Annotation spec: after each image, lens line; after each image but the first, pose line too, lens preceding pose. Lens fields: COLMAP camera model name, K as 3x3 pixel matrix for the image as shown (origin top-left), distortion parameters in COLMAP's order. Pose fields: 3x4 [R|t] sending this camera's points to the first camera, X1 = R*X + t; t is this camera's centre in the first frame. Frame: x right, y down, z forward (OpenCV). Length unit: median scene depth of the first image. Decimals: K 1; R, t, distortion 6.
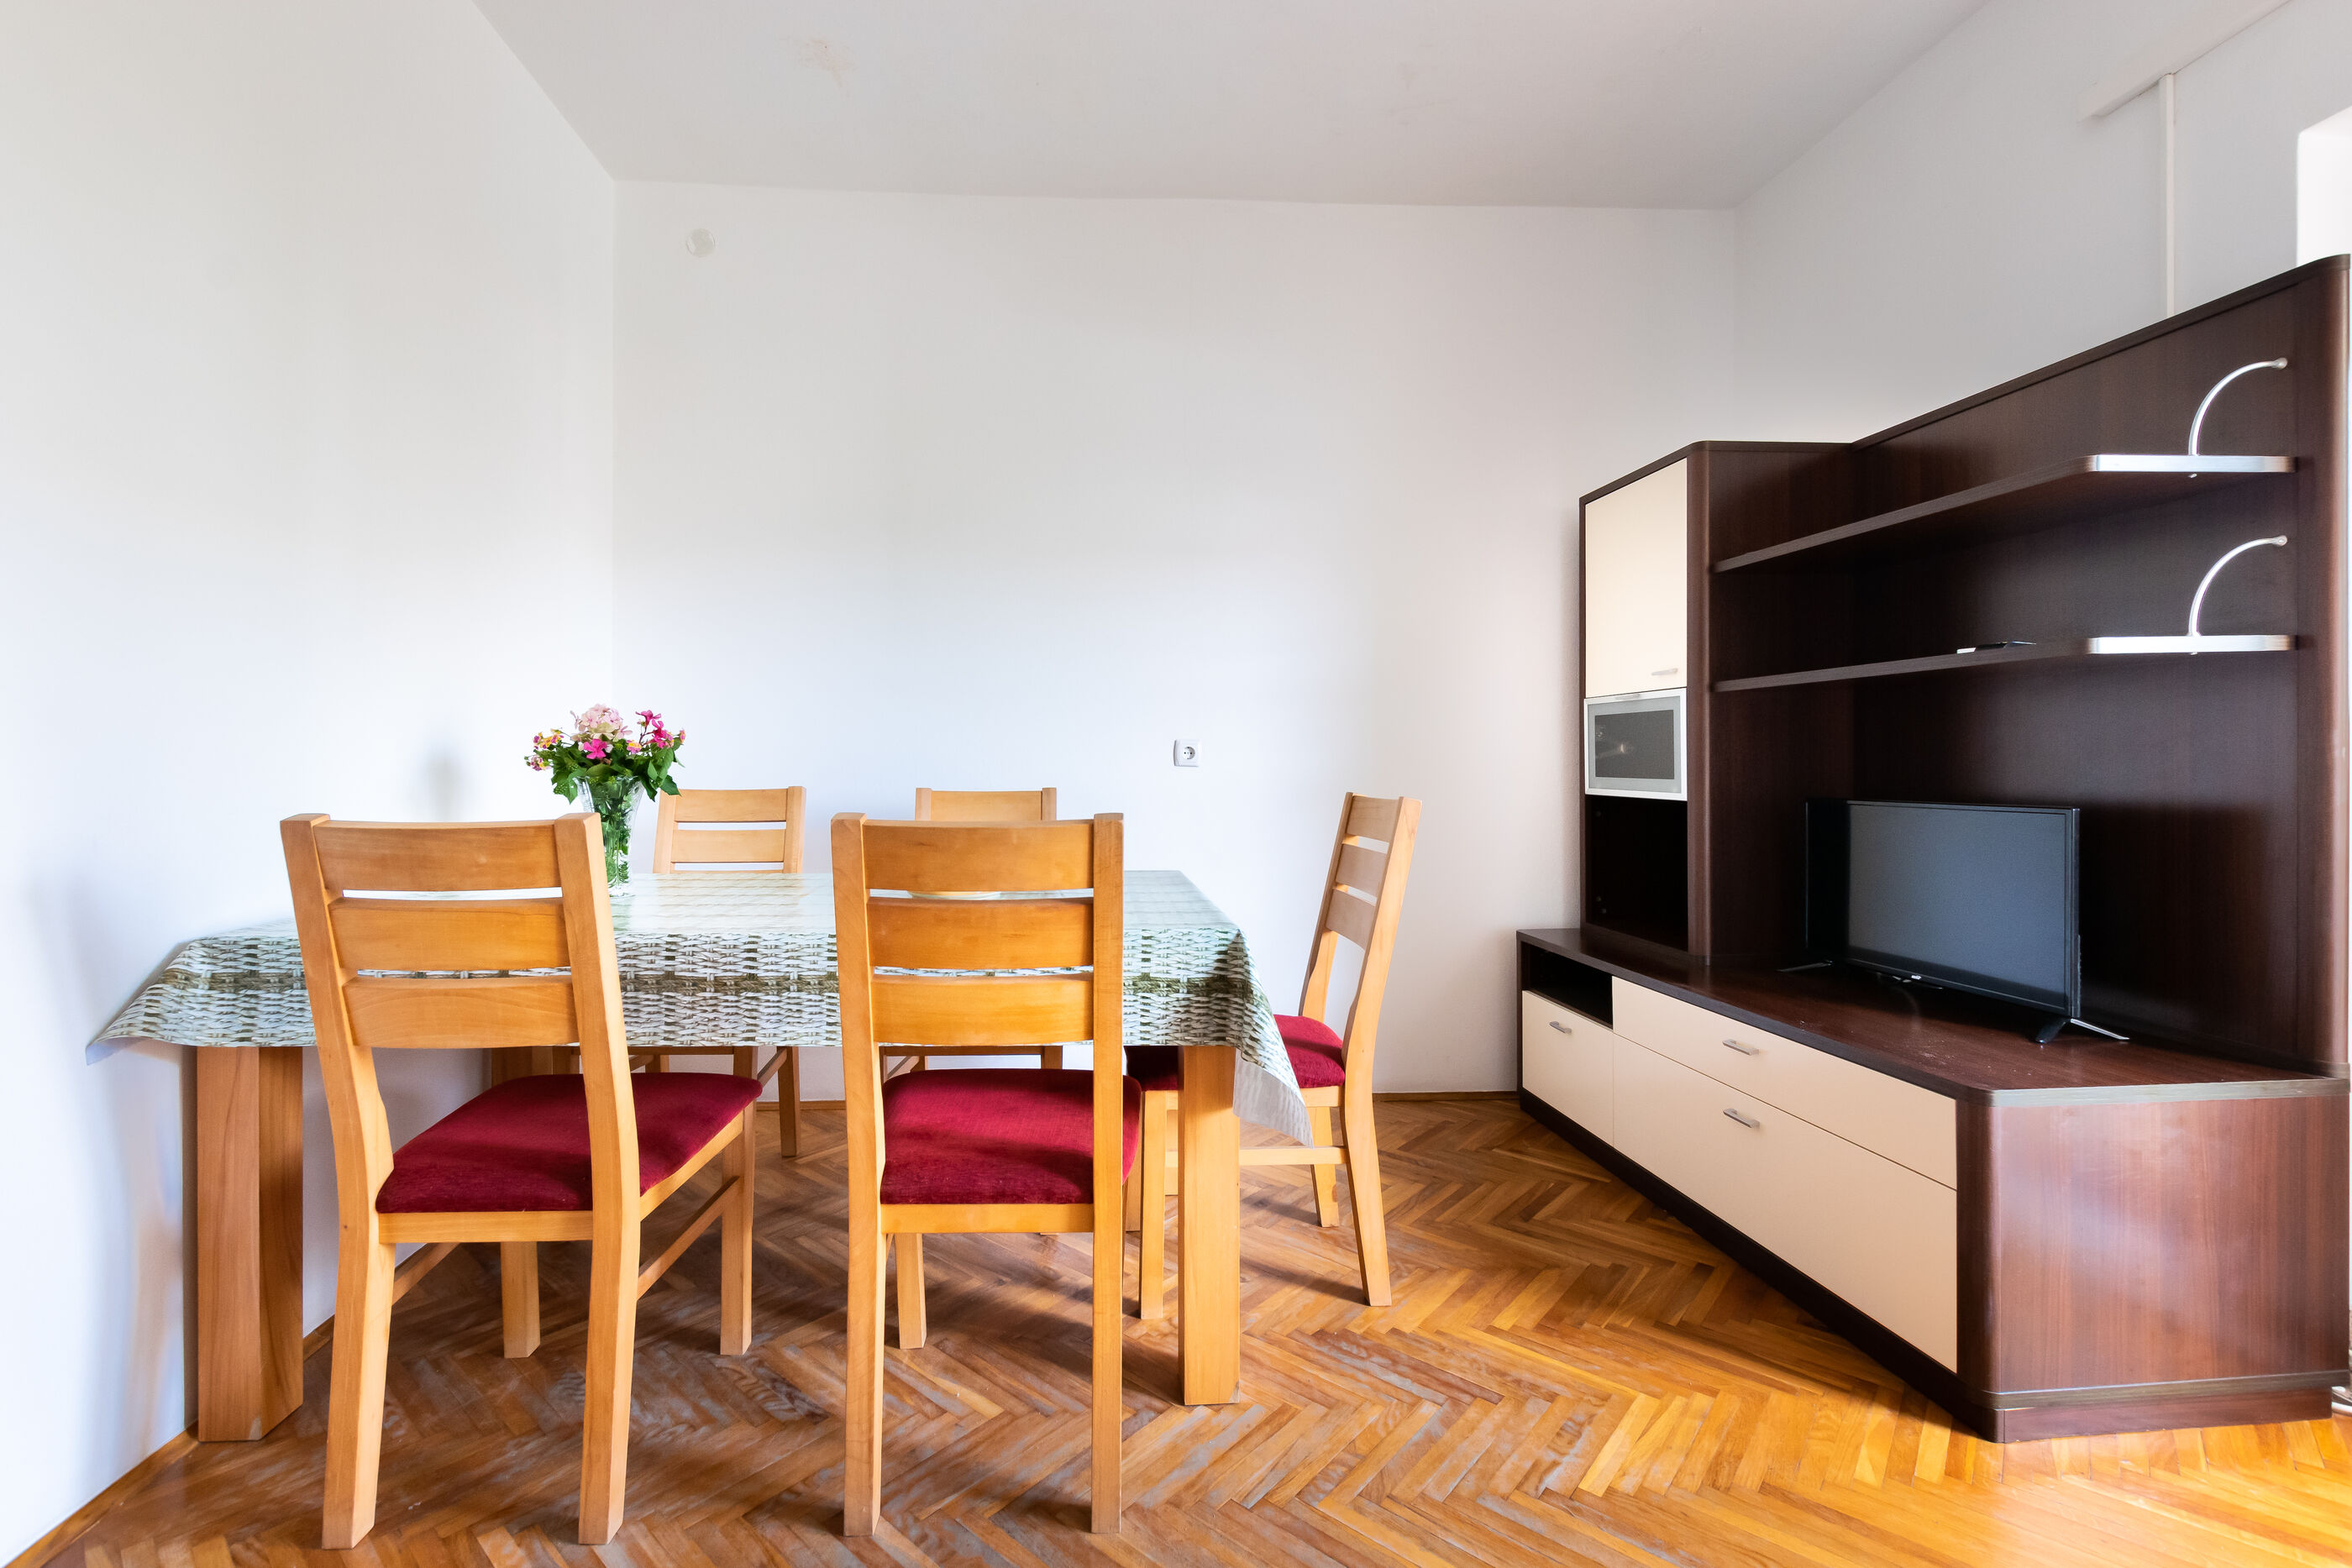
lens RADIAL K [[1018.3, 0, 1129.4], [0, 1018.3, 758.8], [0, 0, 1]] dist [0.007351, 0.000139]
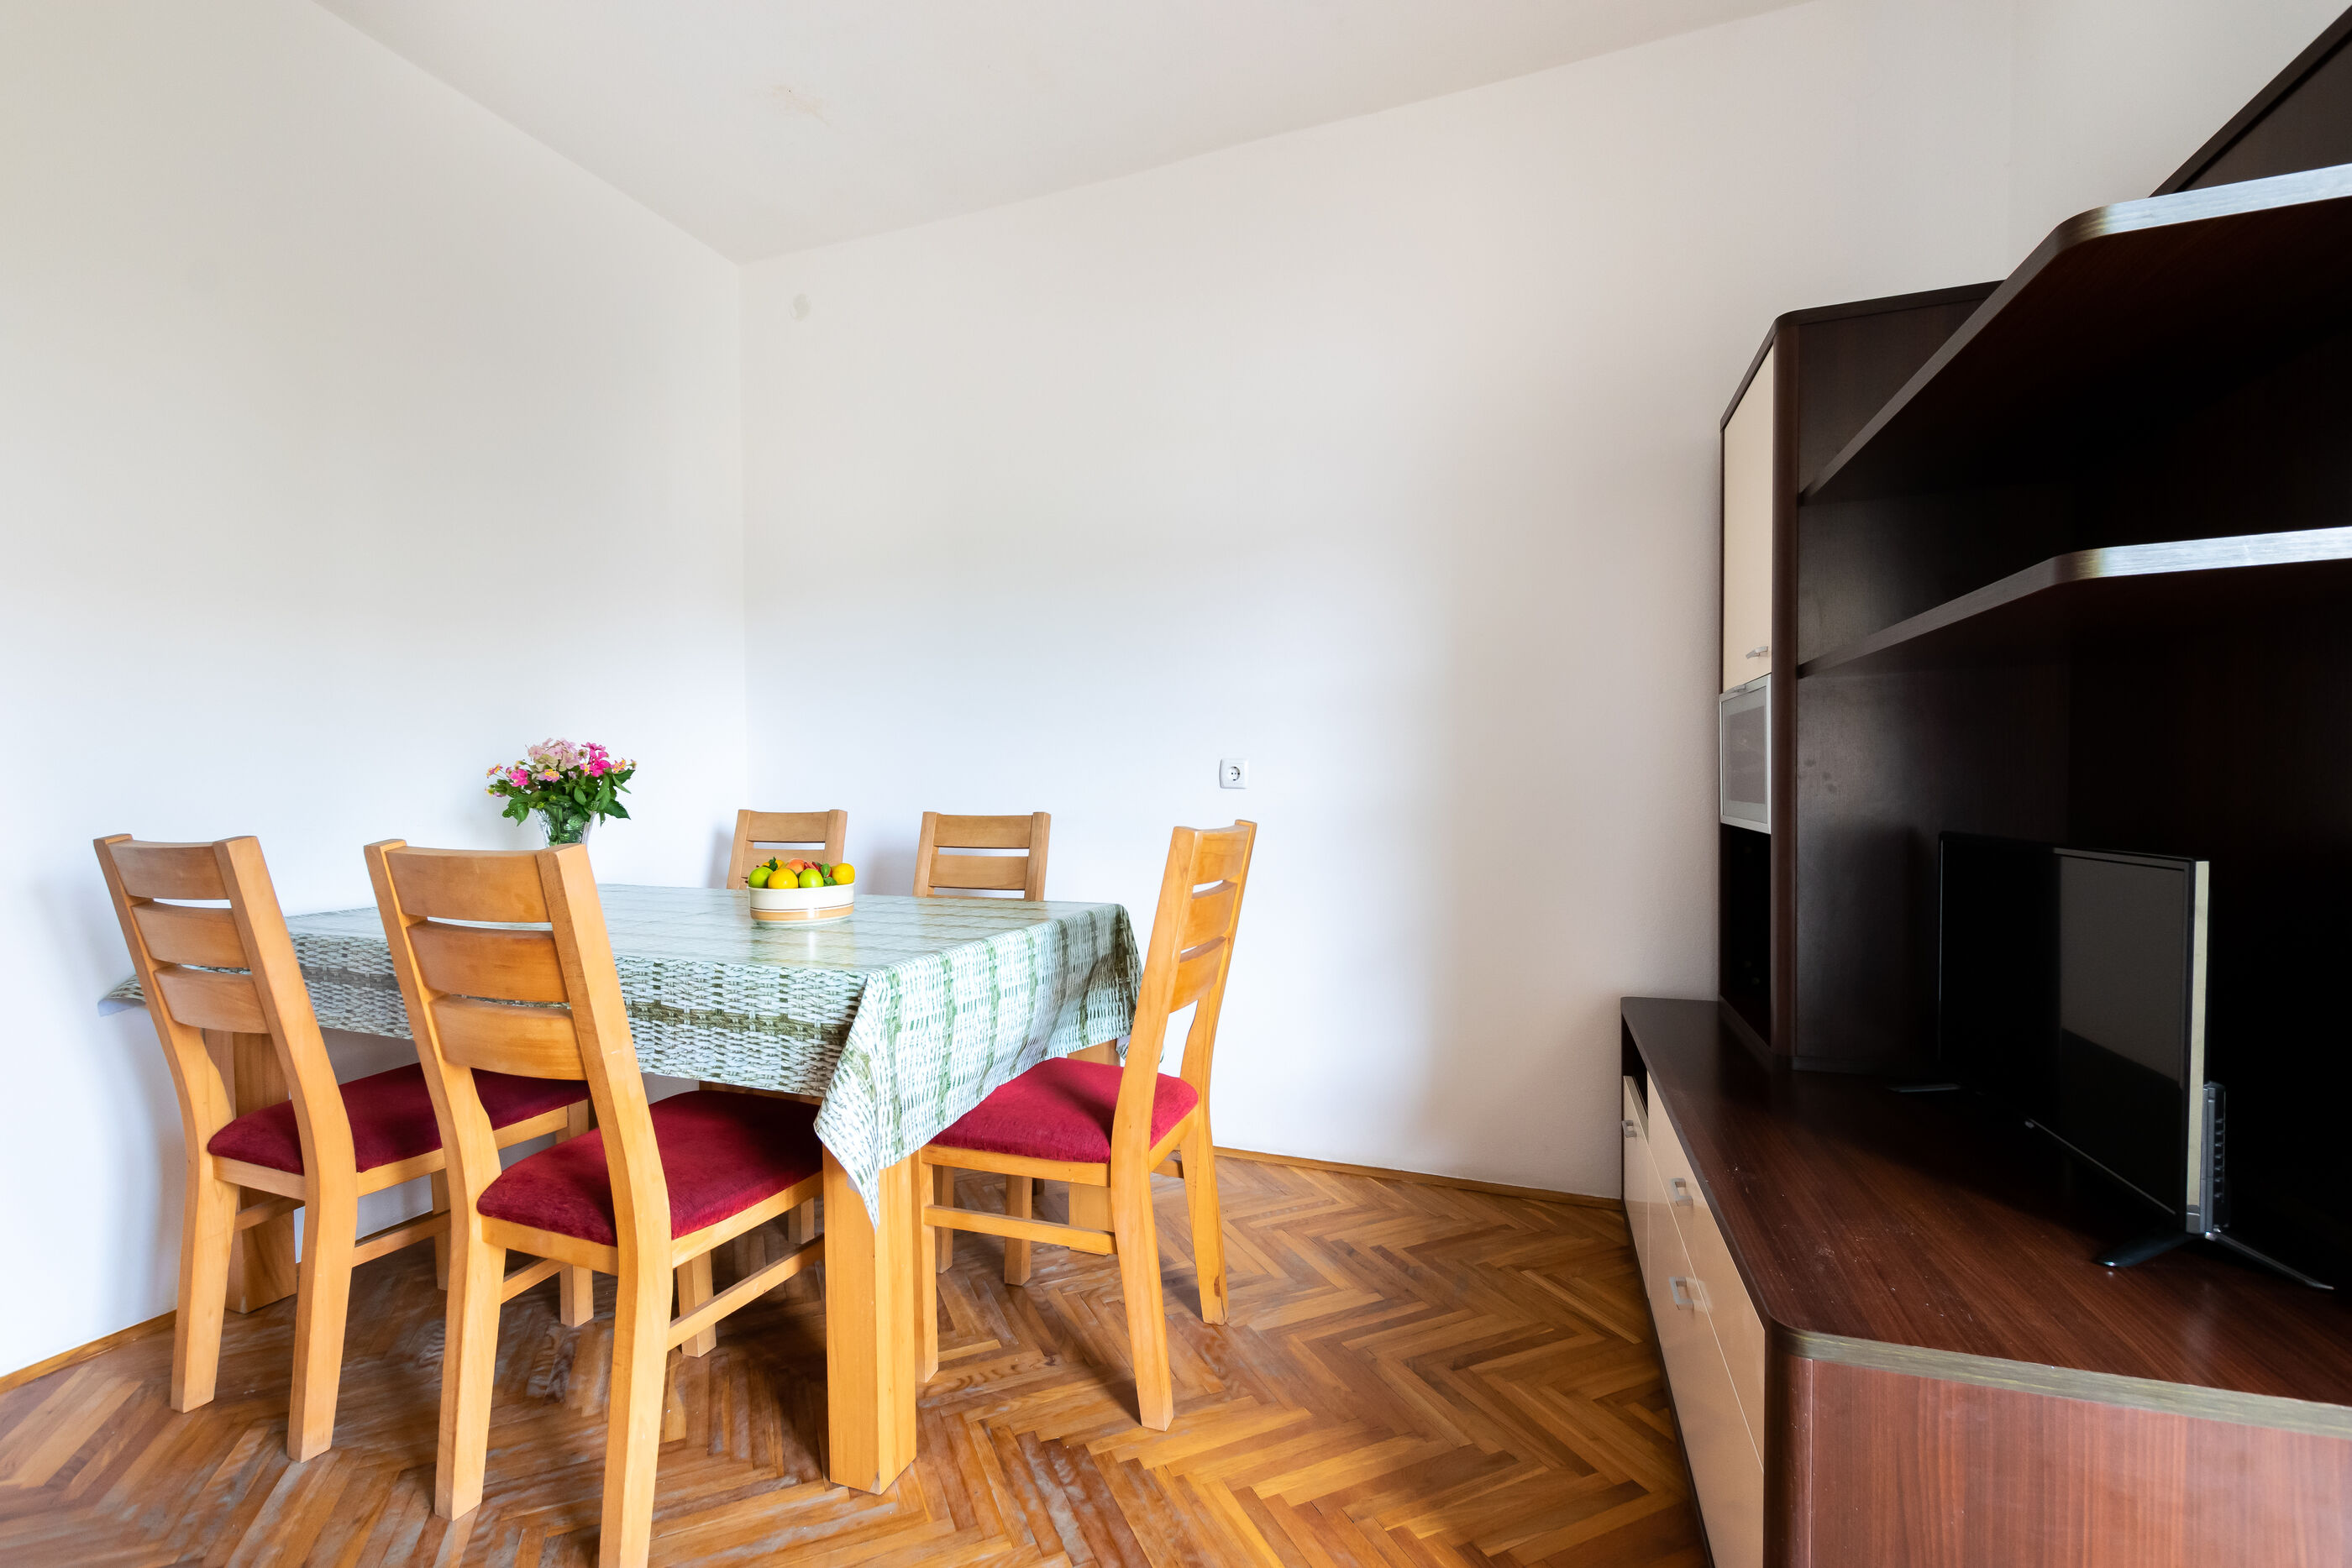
lens RADIAL K [[1018.3, 0, 1174.9], [0, 1018.3, 803.6], [0, 0, 1]] dist [0.007351, 0.000139]
pose [[0.914081, 0.000076, -0.405532, 0.598734], [0.010048, 0.999689, 0.022835, -0.000224], [0.405408, -0.024948, 0.913795, 0.245946]]
